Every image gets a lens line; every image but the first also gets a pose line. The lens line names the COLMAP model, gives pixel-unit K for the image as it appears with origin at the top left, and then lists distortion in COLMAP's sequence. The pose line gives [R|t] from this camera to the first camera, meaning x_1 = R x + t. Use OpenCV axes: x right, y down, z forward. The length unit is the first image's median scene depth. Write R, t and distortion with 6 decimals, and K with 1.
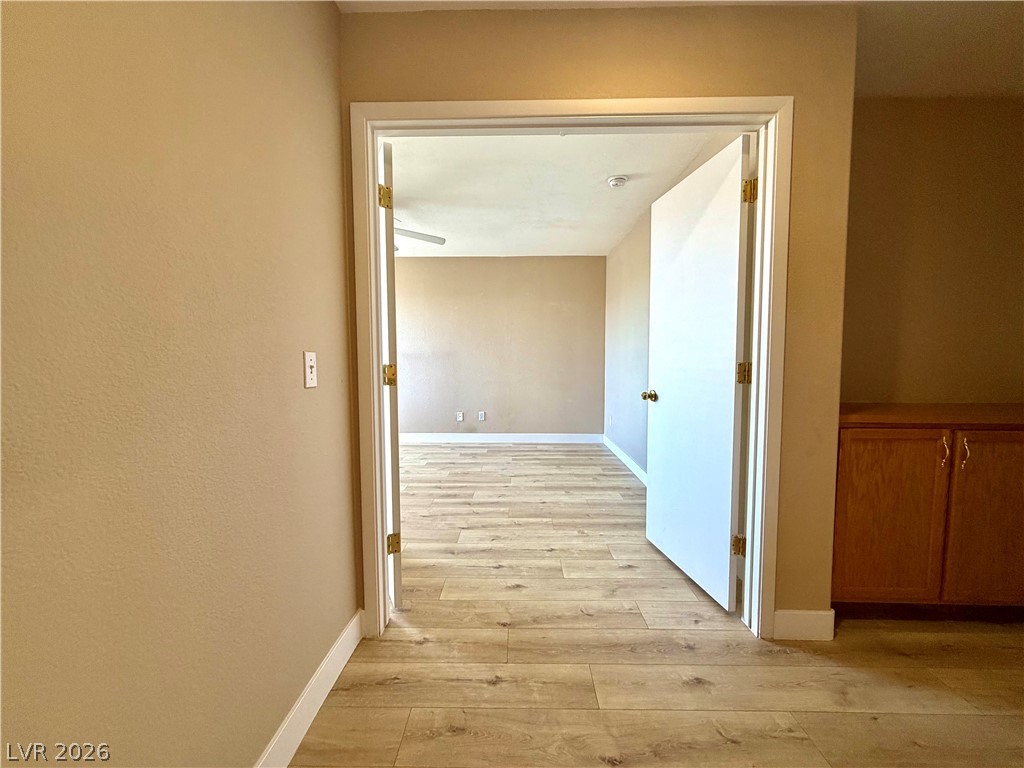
lens RADIAL K [[410.0, 0, 503.6], [0, 410.0, 380.9], [0, 0, 1]] dist [0.005246, 0.000028]
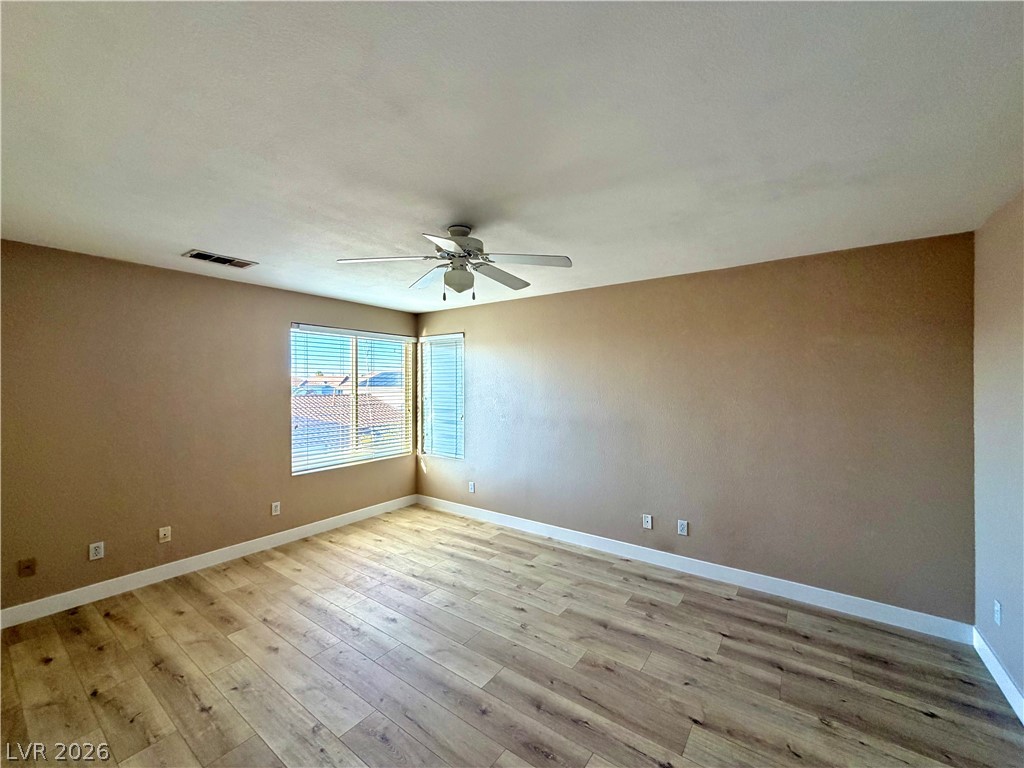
lens RADIAL K [[410.0, 0, 510.8], [0, 410.0, 385.4], [0, 0, 1]] dist [0.005246, 0.000028]
pose [[0.828977, 0.002429, -0.559278, 0.100120], [-0.033308, 0.998430, -0.045034, -0.118644], [0.558290, 0.055961, 0.827756, 0.425135]]
